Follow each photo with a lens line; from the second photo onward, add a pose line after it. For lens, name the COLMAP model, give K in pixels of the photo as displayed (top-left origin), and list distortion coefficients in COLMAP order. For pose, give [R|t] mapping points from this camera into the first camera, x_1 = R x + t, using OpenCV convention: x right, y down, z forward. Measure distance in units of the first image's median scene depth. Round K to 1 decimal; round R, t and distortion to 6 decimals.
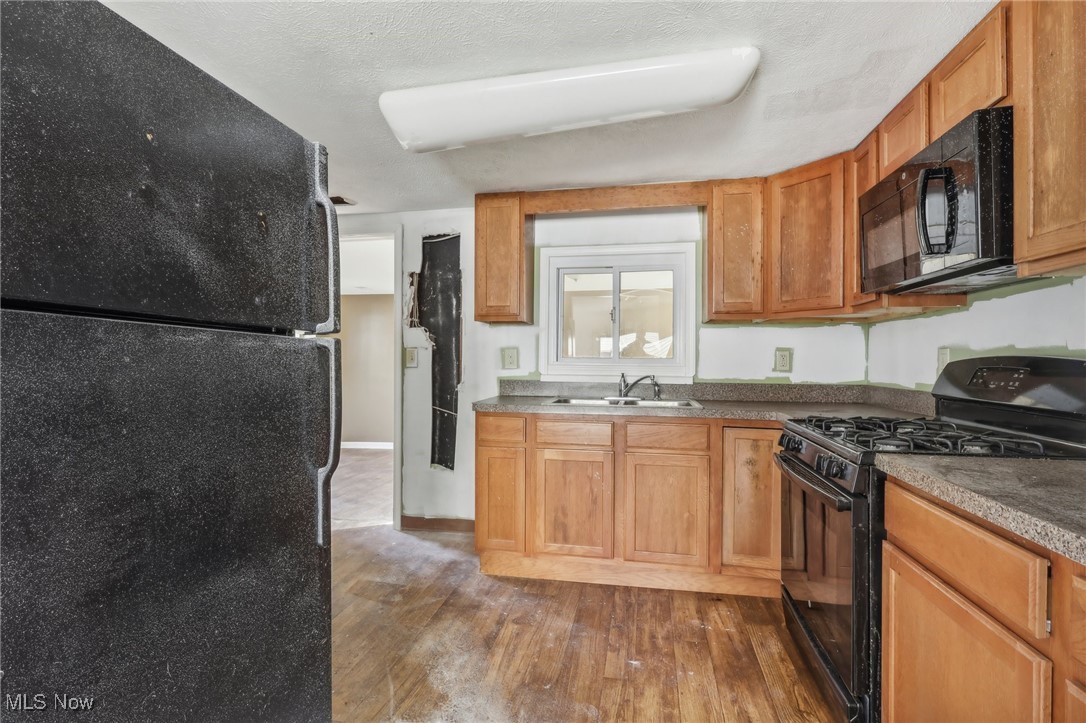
lens RADIAL K [[512.9, 0, 535.7], [0, 512.9, 358.6], [0, 0, 1]] dist [-0.004524, -0.000064]
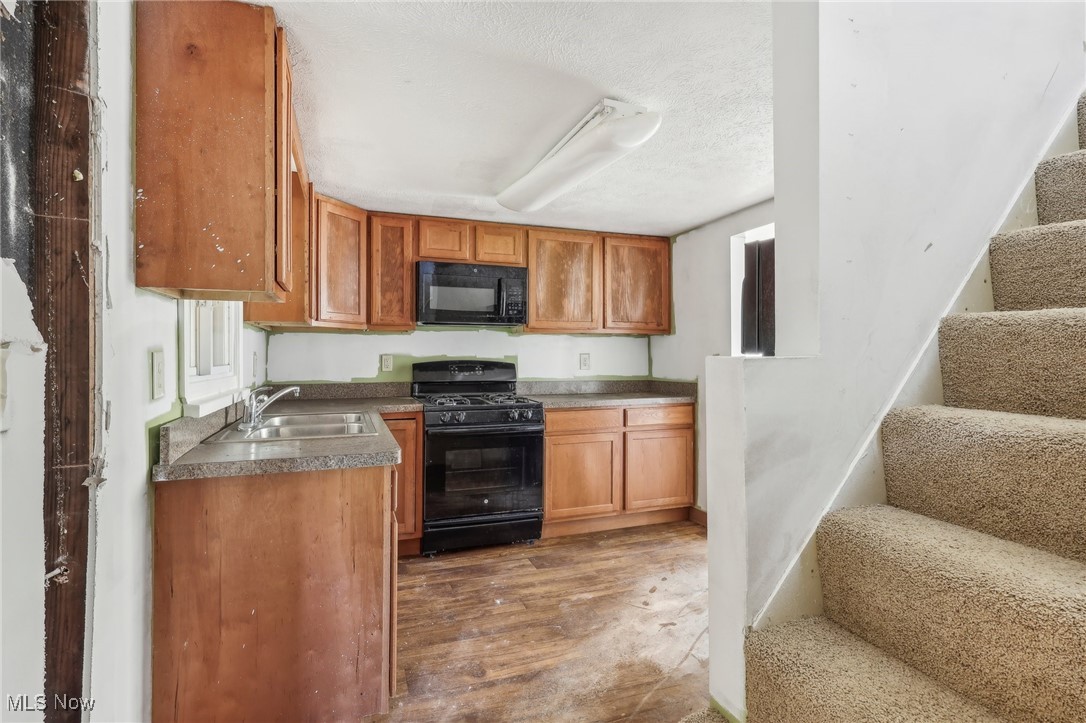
lens RADIAL K [[512.9, 0, 535.7], [0, 512.9, 358.6], [0, 0, 1]] dist [-0.004524, -0.000064]
pose [[-0.528282, -0.012654, 0.848975, -0.926024], [-0.003529, 0.999913, 0.012708, -0.035542], [-0.849062, 0.003718, -0.528281, 1.564526]]
